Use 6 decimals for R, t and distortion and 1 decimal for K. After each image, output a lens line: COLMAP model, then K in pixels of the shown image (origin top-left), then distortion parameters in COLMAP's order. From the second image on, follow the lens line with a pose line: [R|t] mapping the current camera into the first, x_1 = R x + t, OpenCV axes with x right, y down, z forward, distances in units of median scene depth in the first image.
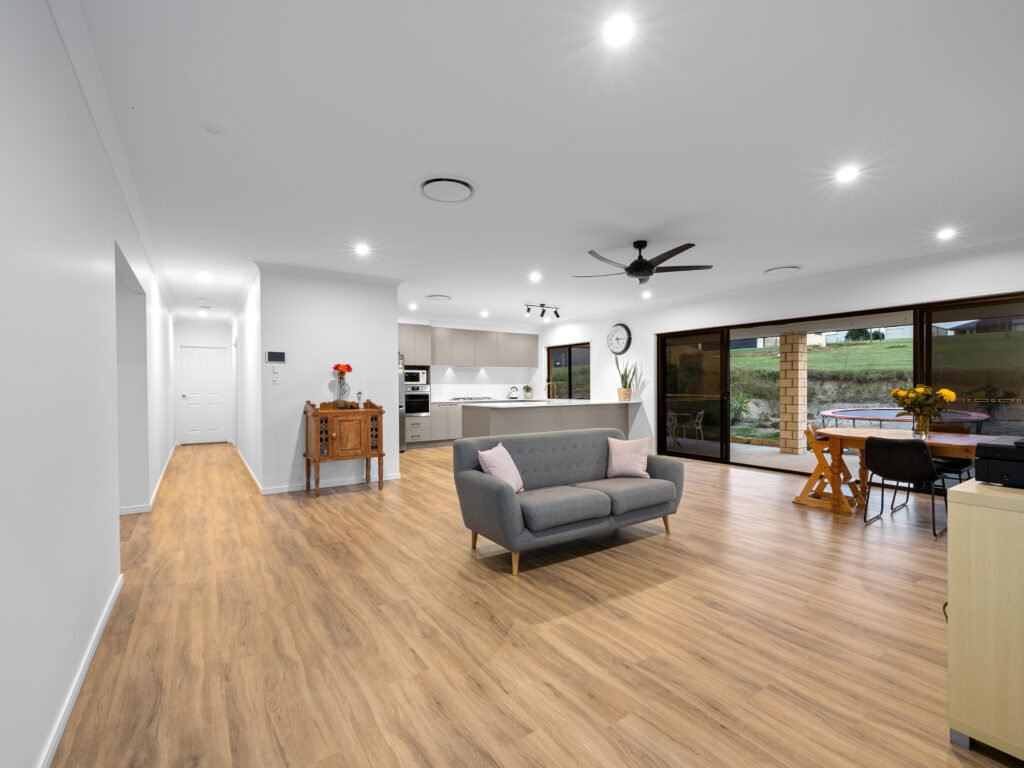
lens RADIAL K [[444.9, 0, 516.5], [0, 444.9, 382.2], [0, 0, 1]] dist [0.000620, 0.000030]
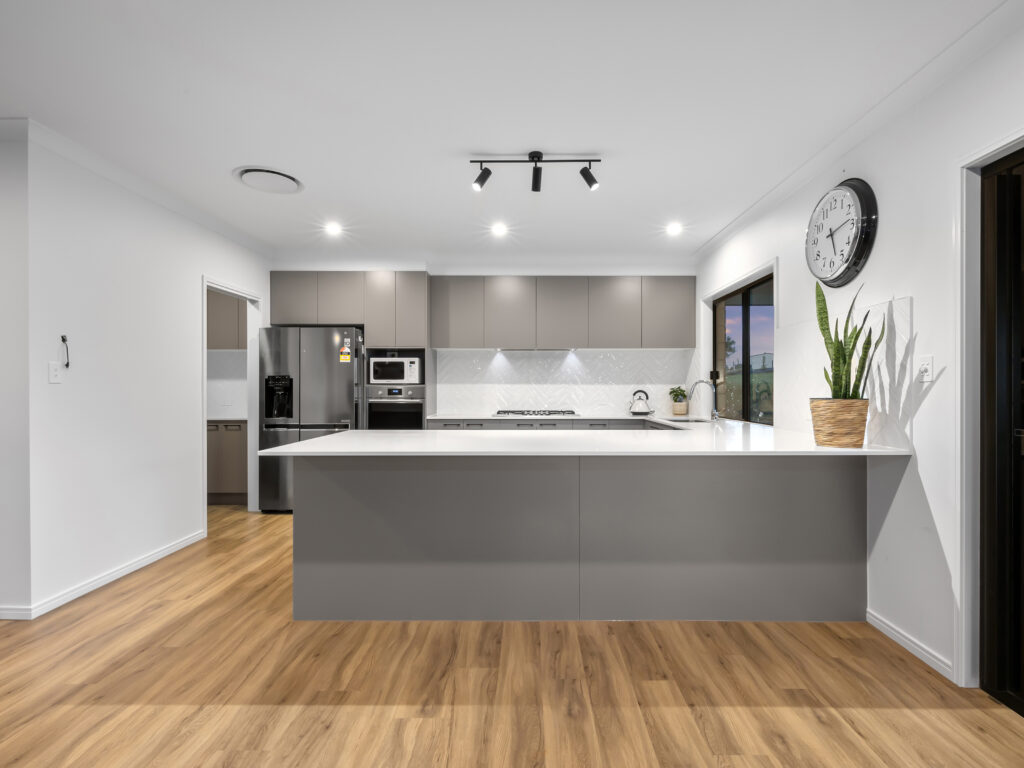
lens RADIAL K [[483.5, 0, 512.0], [0, 483.5, 384.0], [0, 0, 1]] dist [-0.082874, 0.000049]
pose [[0.794433, 0.001494, -0.607350, 0.255027], [-0.000537, 0.999998, 0.001758, 0.003922], [0.607352, -0.001070, 0.794432, 0.655300]]
